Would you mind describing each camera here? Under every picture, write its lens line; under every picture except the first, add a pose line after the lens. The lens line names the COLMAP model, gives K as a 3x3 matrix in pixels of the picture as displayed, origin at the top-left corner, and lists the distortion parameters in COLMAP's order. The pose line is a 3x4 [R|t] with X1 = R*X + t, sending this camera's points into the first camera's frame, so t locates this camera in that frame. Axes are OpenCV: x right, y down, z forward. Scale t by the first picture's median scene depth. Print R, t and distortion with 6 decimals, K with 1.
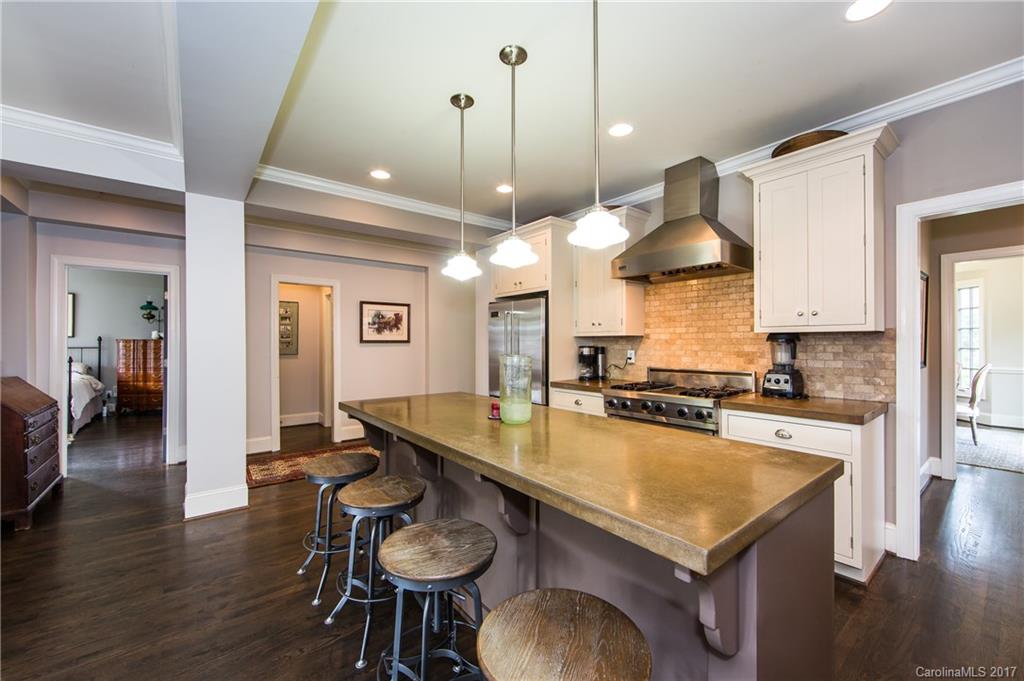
lens RADIAL K [[404.7, 0, 514.2], [0, 404.7, 338.9], [0, 0, 1]] dist [-0.000860, 0.000021]
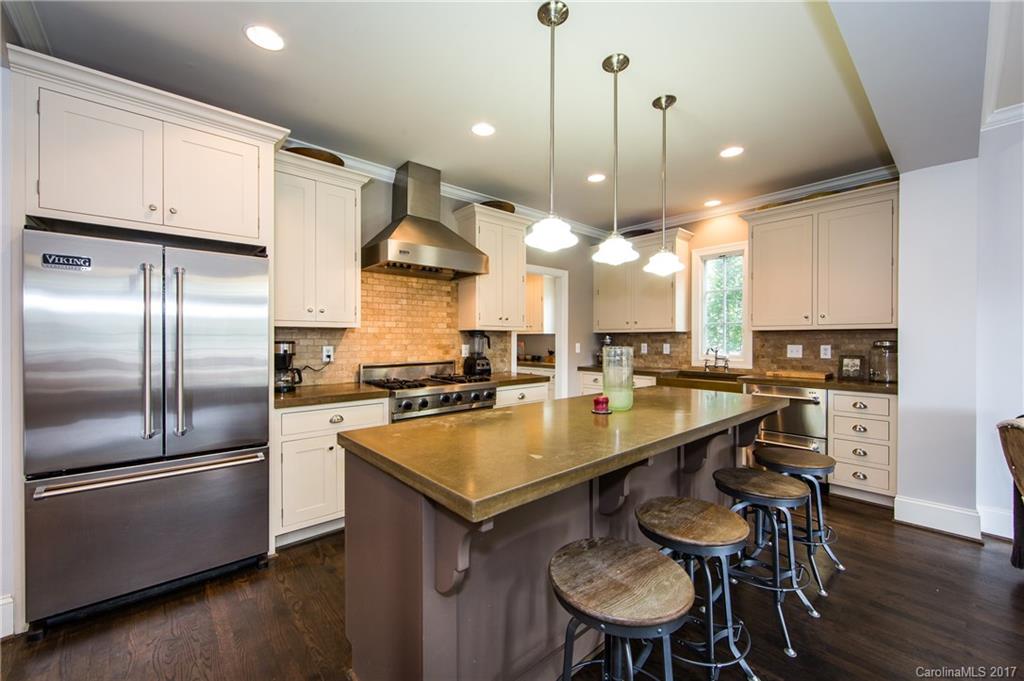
lens RADIAL K [[404.7, 0, 518.8], [0, 404.7, 341.5], [0, 0, 1]] dist [-0.000860, 0.000021]
pose [[-0.060778, -0.007089, 0.998126, -0.642633], [-0.012190, 0.999905, 0.006359, 0.011204], [-0.998077, -0.011781, -0.060859, 0.807677]]
